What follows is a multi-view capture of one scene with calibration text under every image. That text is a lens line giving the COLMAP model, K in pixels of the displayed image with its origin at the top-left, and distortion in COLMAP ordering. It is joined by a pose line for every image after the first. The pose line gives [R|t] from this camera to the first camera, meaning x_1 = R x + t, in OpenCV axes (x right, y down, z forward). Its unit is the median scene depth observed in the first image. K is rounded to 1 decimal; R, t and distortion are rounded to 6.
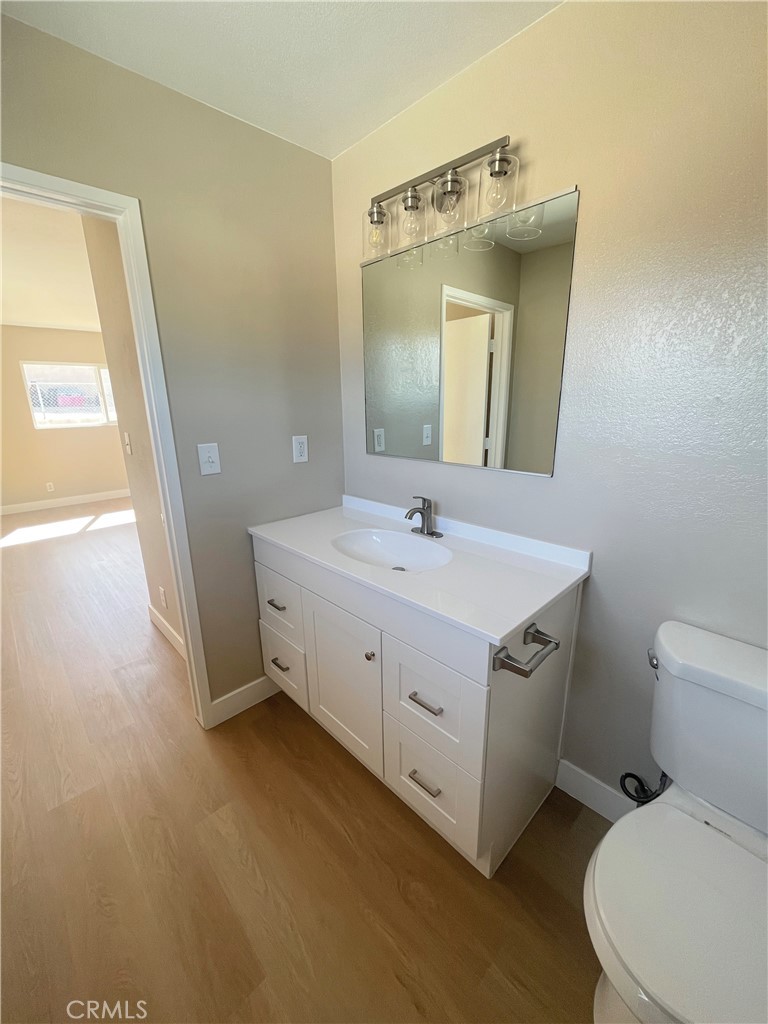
lens RADIAL K [[412.9, 0, 380.6], [0, 412.9, 511.0], [0, 0, 1]] dist [-0.000958, -0.000457]
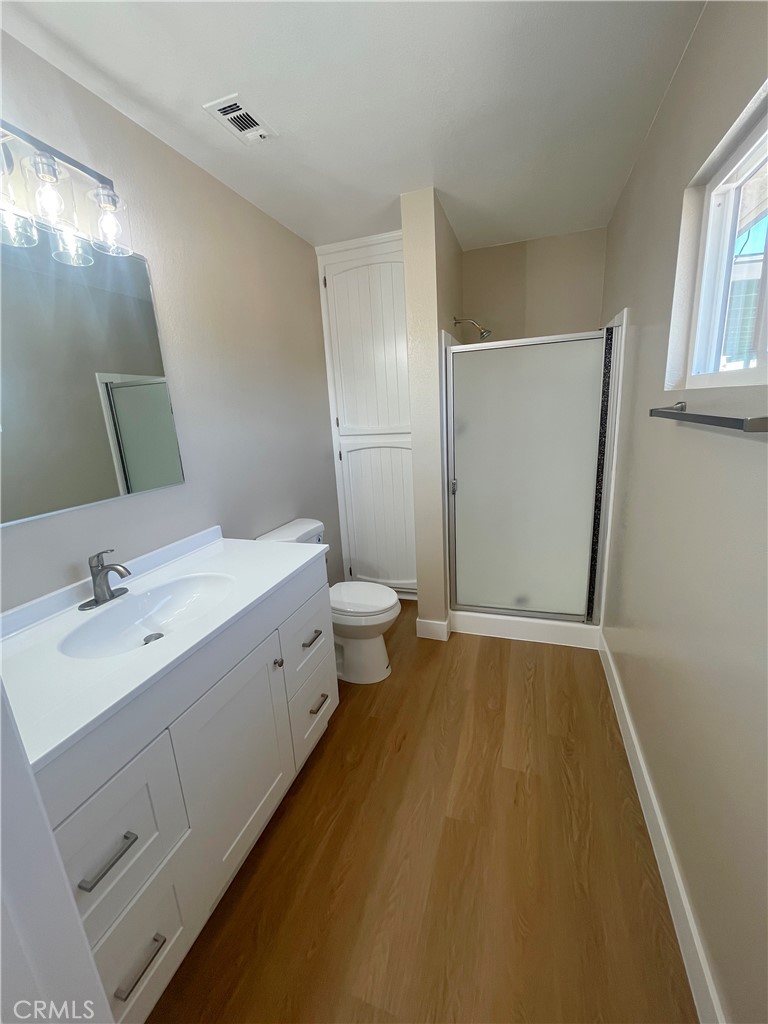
lens RADIAL K [[412.9, 0, 380.6], [0, 412.9, 511.0], [0, 0, 1]] dist [-0.000958, -0.000457]
pose [[-0.452380, -0.174055, 0.874675, -0.914564], [0.297726, 0.895029, 0.332088, -0.233545], [-0.840661, 0.410644, -0.353073, 0.944468]]
